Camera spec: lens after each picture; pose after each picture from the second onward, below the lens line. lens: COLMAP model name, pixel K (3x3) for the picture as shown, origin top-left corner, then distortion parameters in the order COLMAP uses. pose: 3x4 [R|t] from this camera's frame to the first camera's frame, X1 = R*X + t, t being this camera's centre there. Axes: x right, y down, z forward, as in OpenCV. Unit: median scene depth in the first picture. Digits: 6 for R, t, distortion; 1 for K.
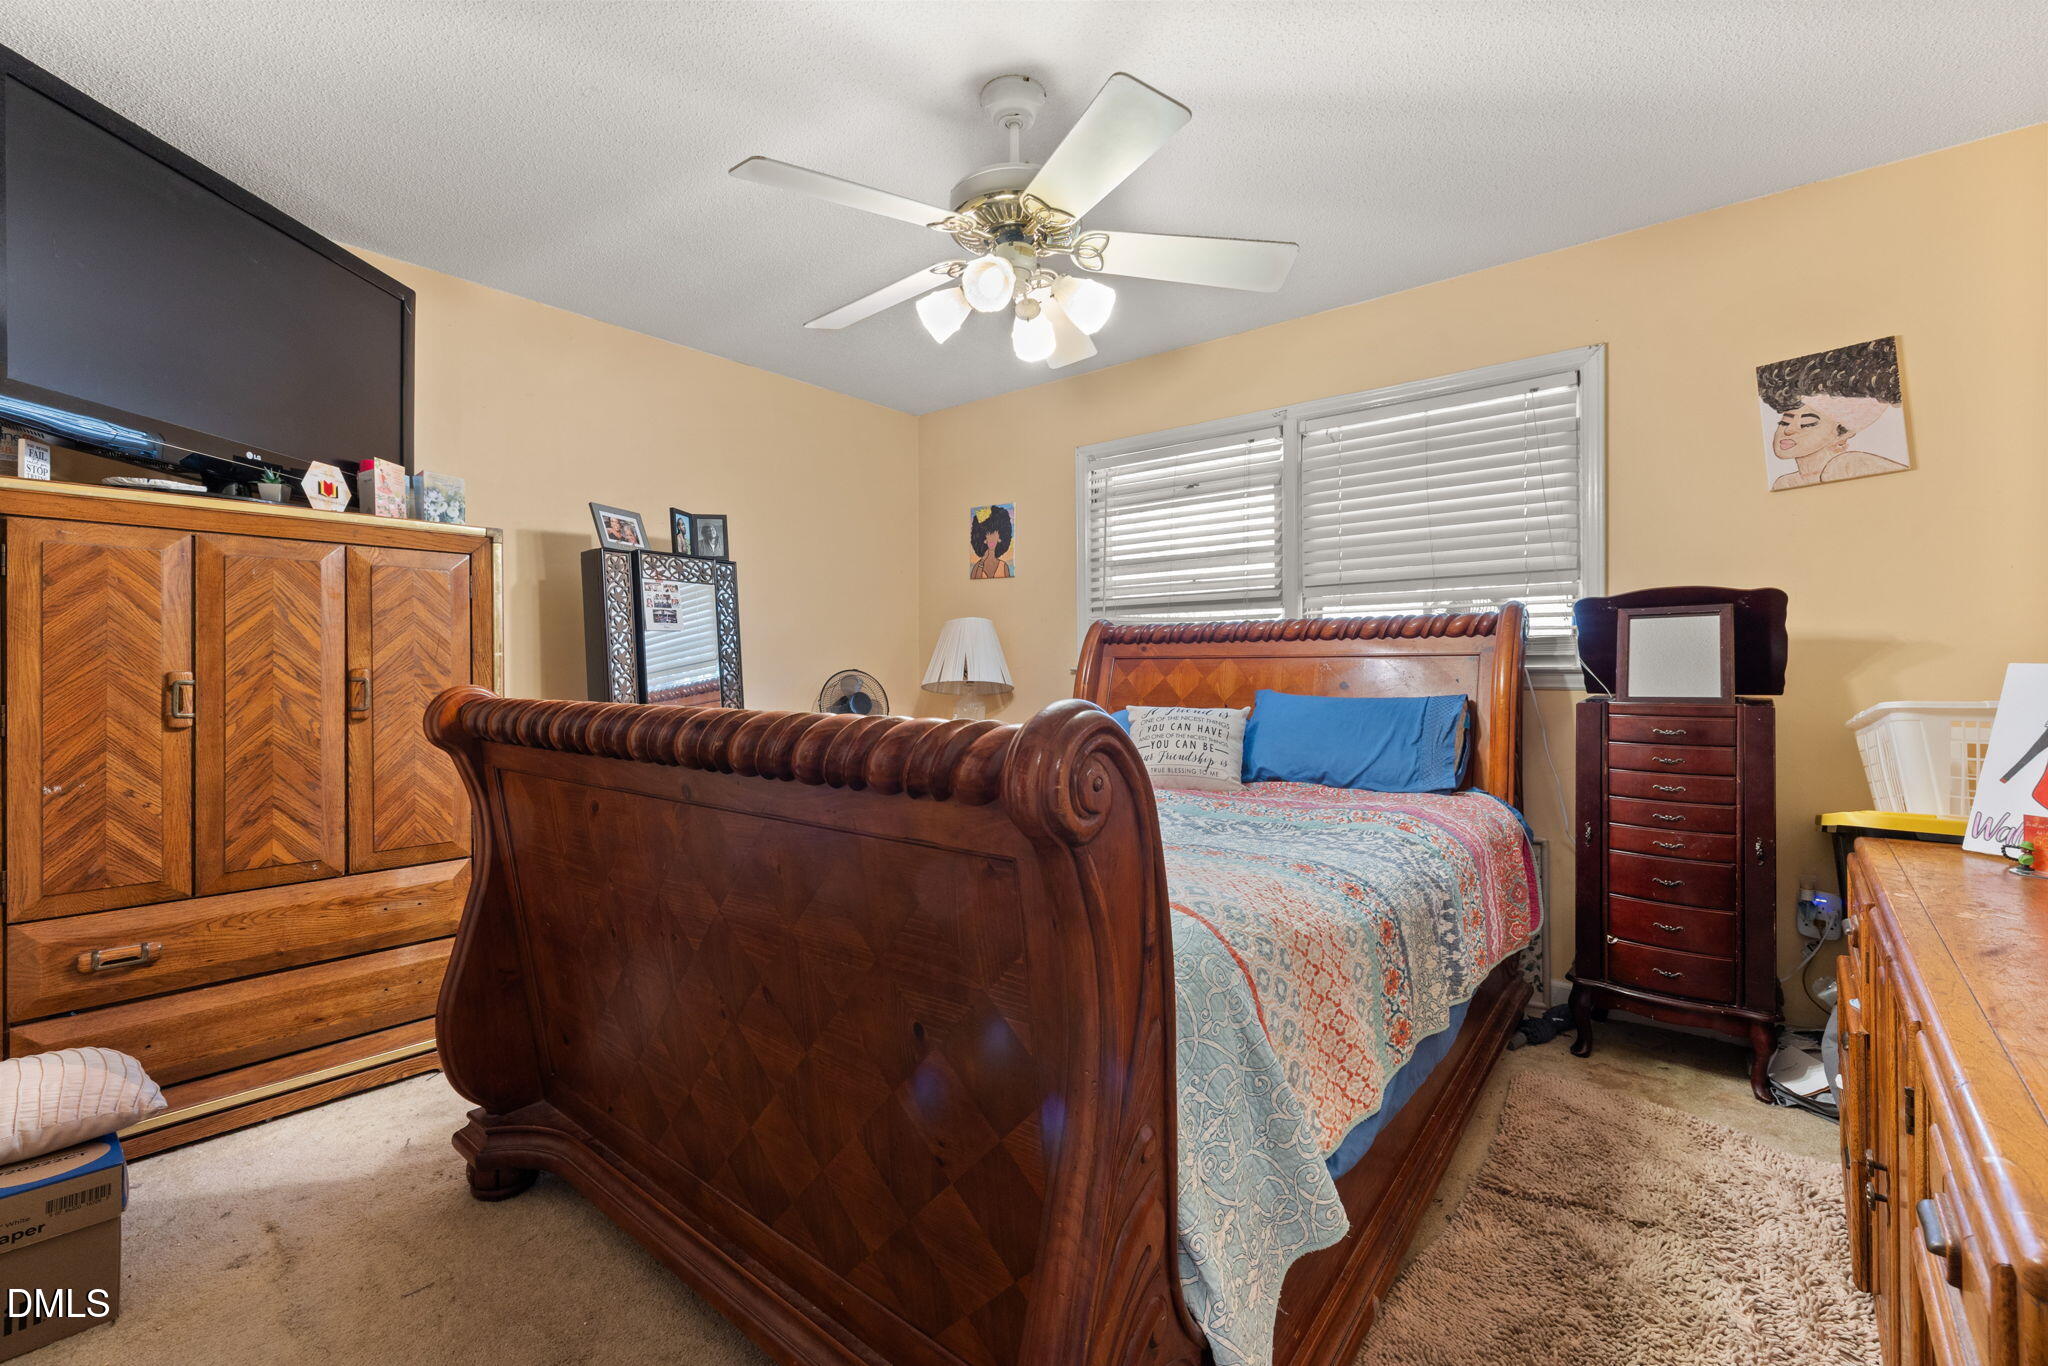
lens RADIAL K [[898.5, 0, 1009.3], [0, 898.5, 784.2], [0, 0, 1]] dist [-0.001927, 0.000470]
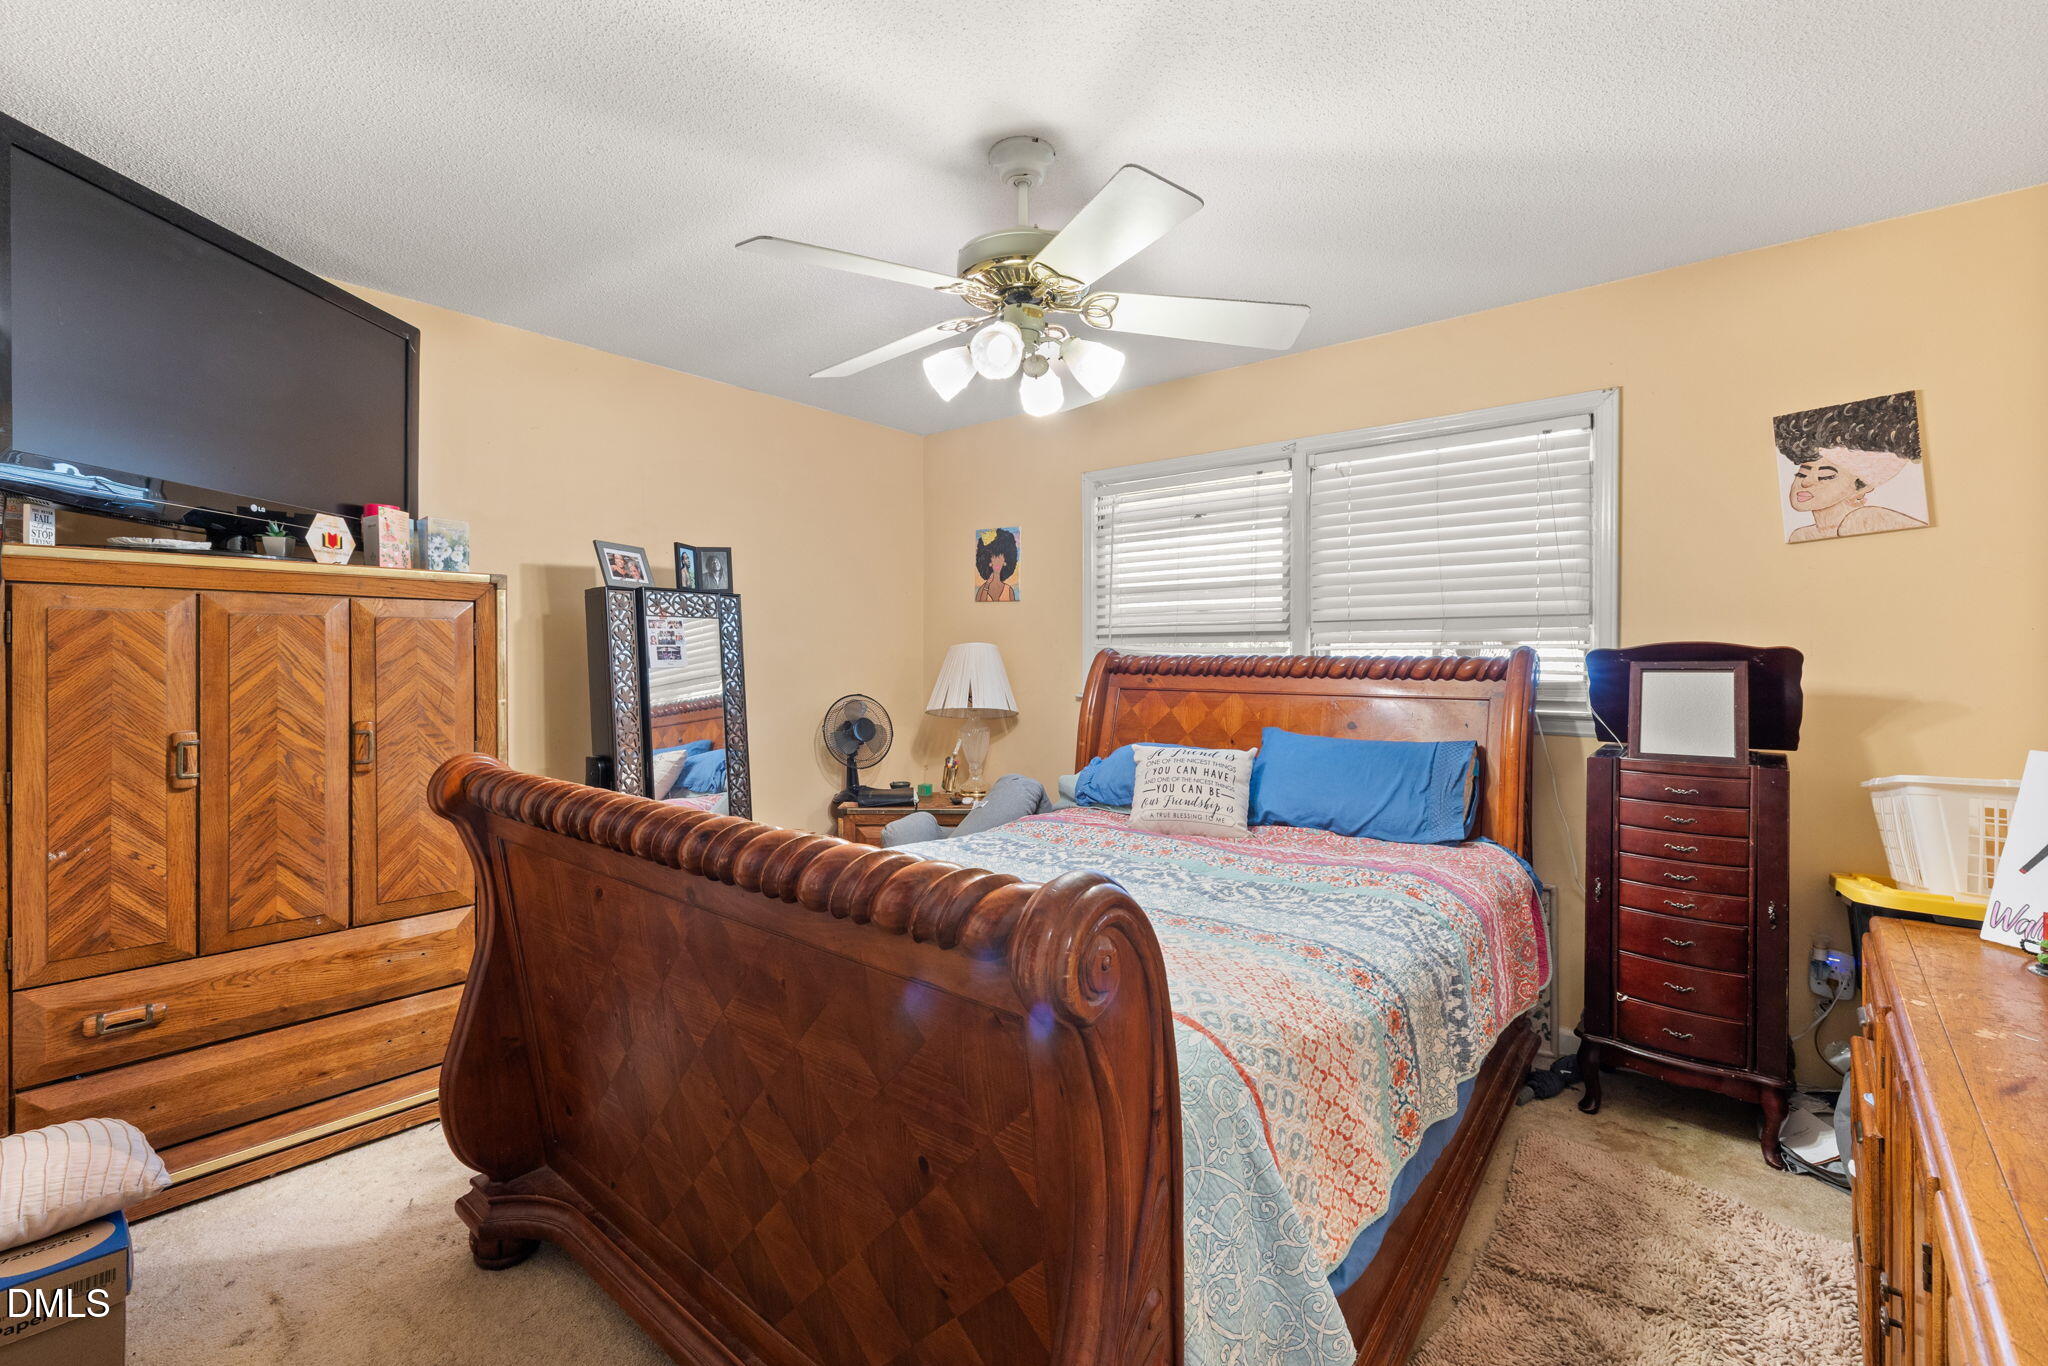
lens RADIAL K [[898.5, 0, 1003.7], [0, 898.5, 652.5], [0, 0, 1]] dist [-0.001927, 0.000470]
pose [[0.999968, 0.005469, -0.005877, -0.007266], [-0.005441, 0.999974, 0.004718, -0.219434], [0.005903, -0.004686, 0.999972, 0.007242]]
